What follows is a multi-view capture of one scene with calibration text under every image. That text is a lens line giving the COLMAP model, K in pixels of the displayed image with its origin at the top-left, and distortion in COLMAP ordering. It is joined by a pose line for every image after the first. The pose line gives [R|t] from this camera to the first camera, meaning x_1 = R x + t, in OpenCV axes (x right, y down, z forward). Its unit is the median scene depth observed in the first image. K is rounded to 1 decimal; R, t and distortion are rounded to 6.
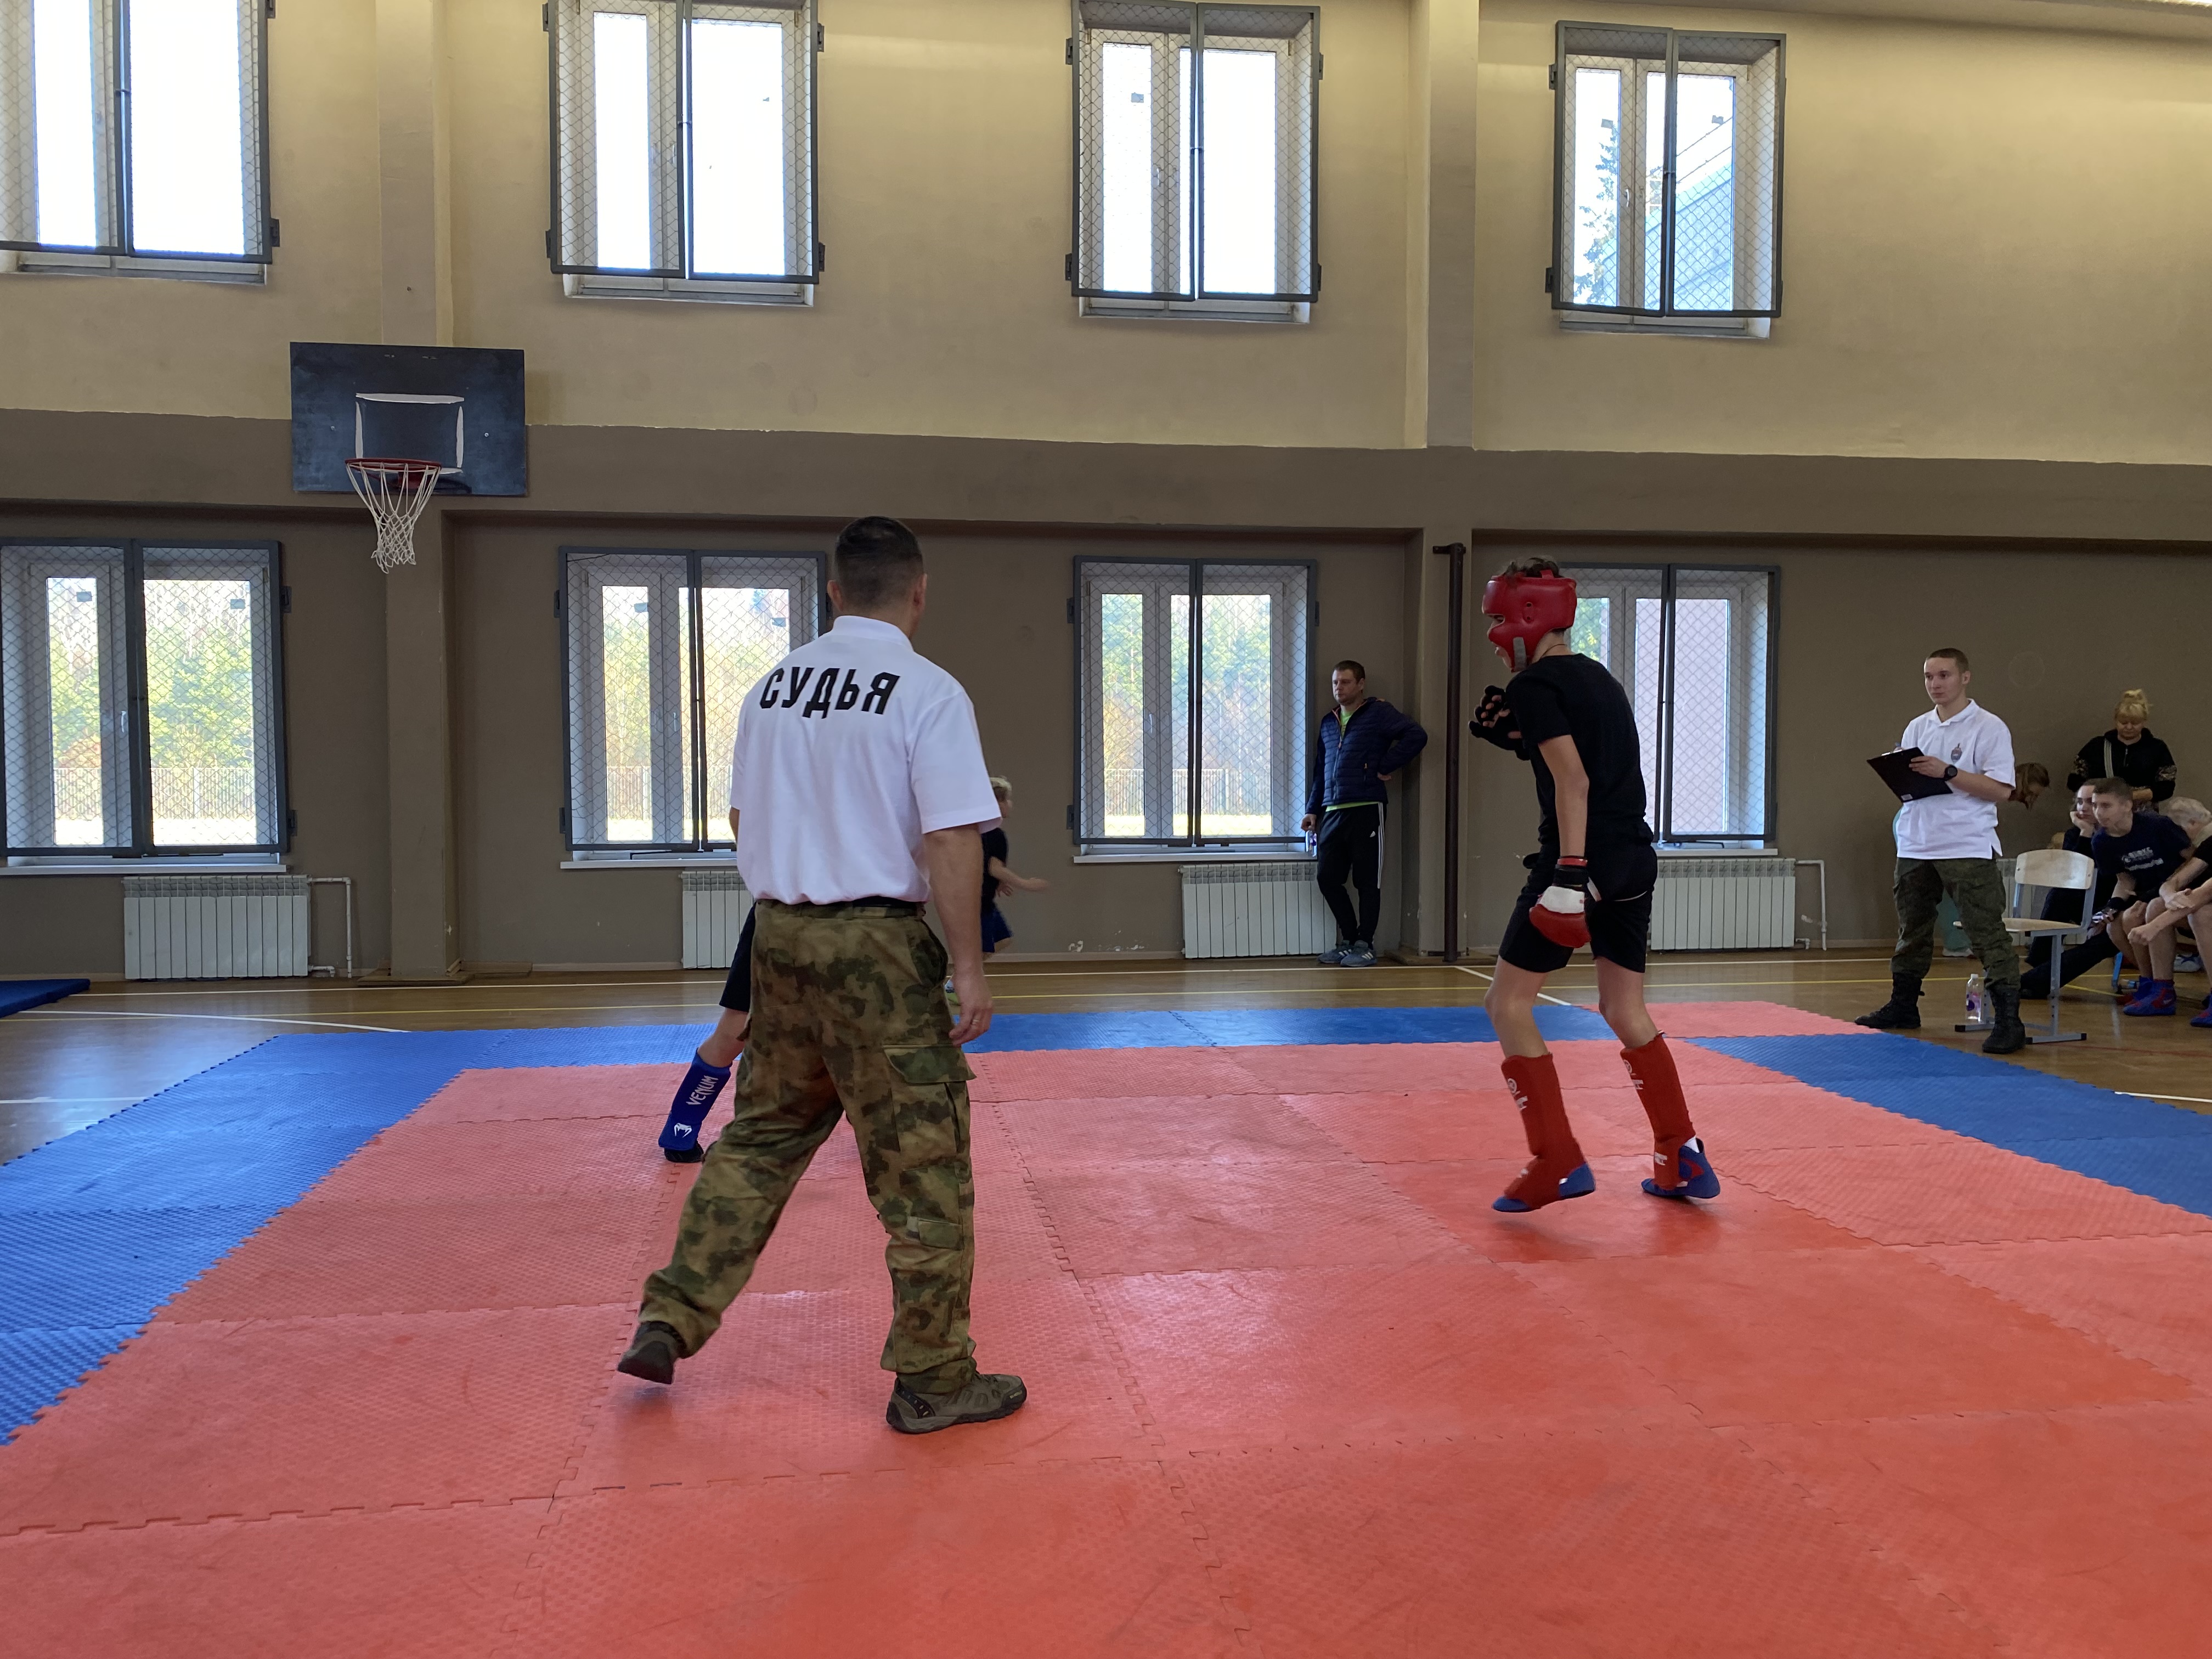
lens RADIAL K [[1576.3, 0, 1103.0], [0, 1576.3, 788.1], [0, 0, 1]] dist [0.017759, 0.002653]
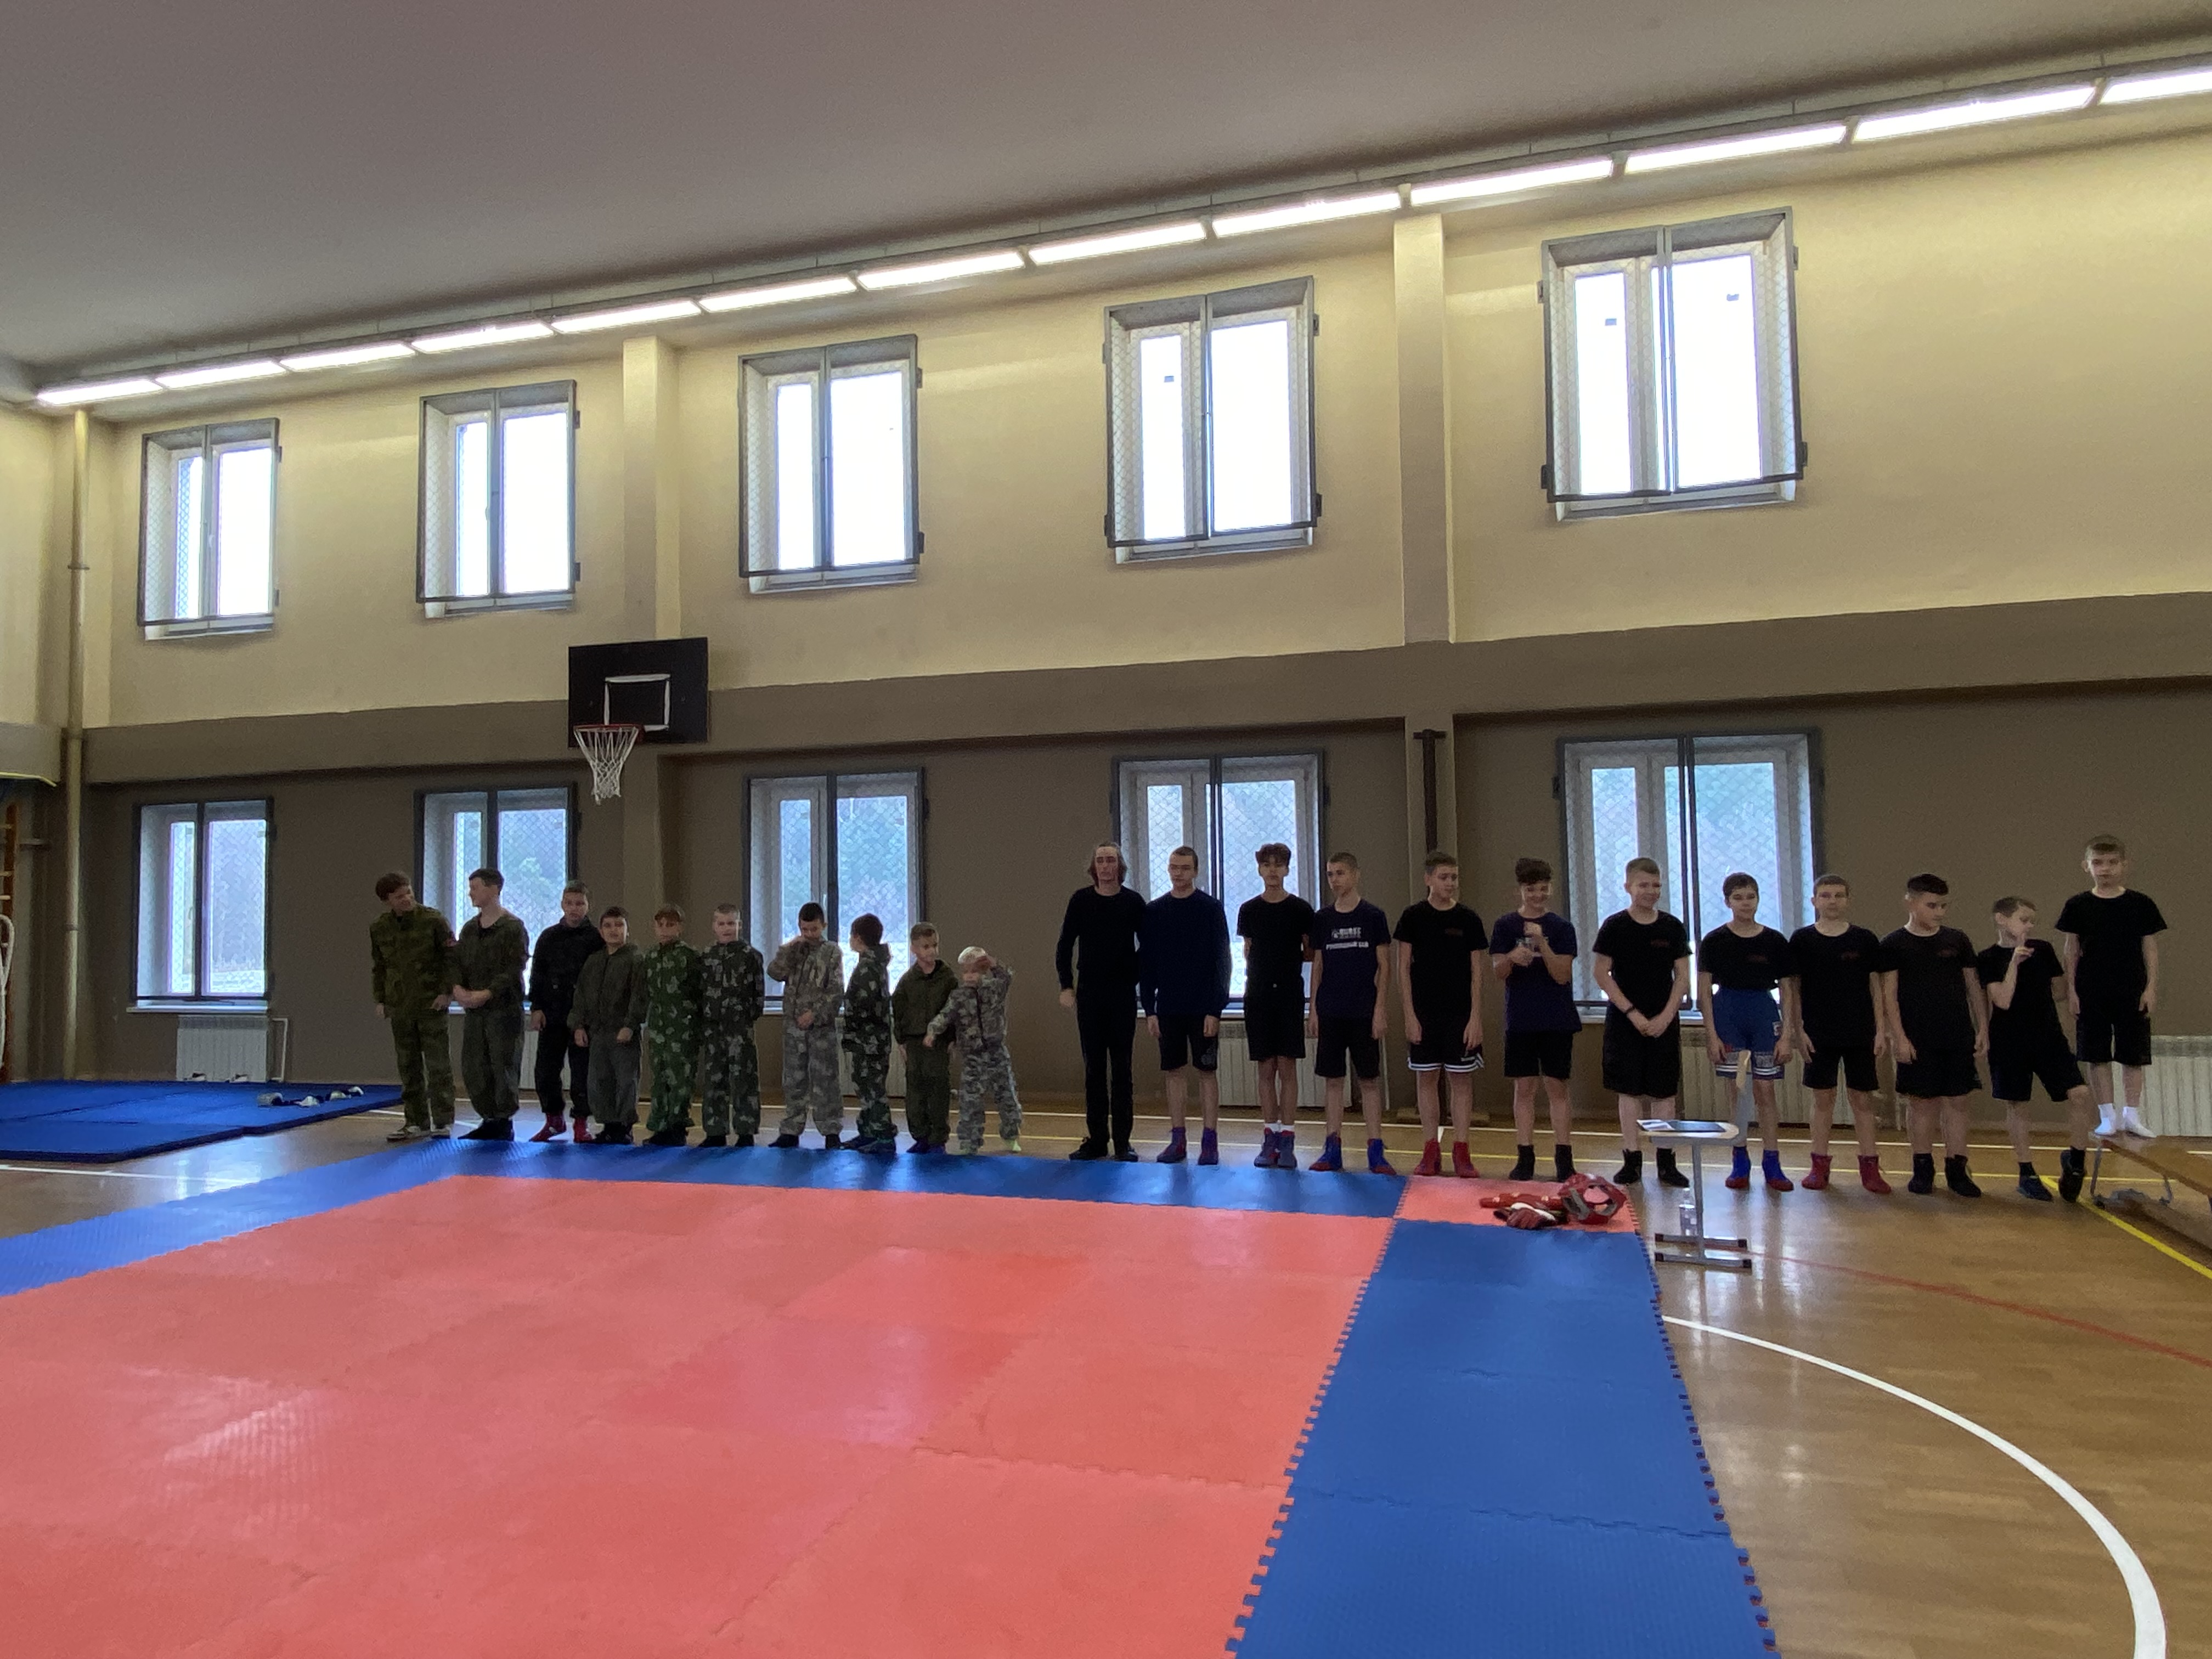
lens RADIAL K [[1354.7, 0, 1104.9], [0, 1354.7, 862.2], [0, 0, 1]] dist [0.038471, -0.001034]
pose [[0.915950, -0.025036, -0.400510, 0.384468], [-0.000269, 0.998013, -0.063001, -0.003450], [0.401291, 0.057814, 0.914124, 0.053409]]
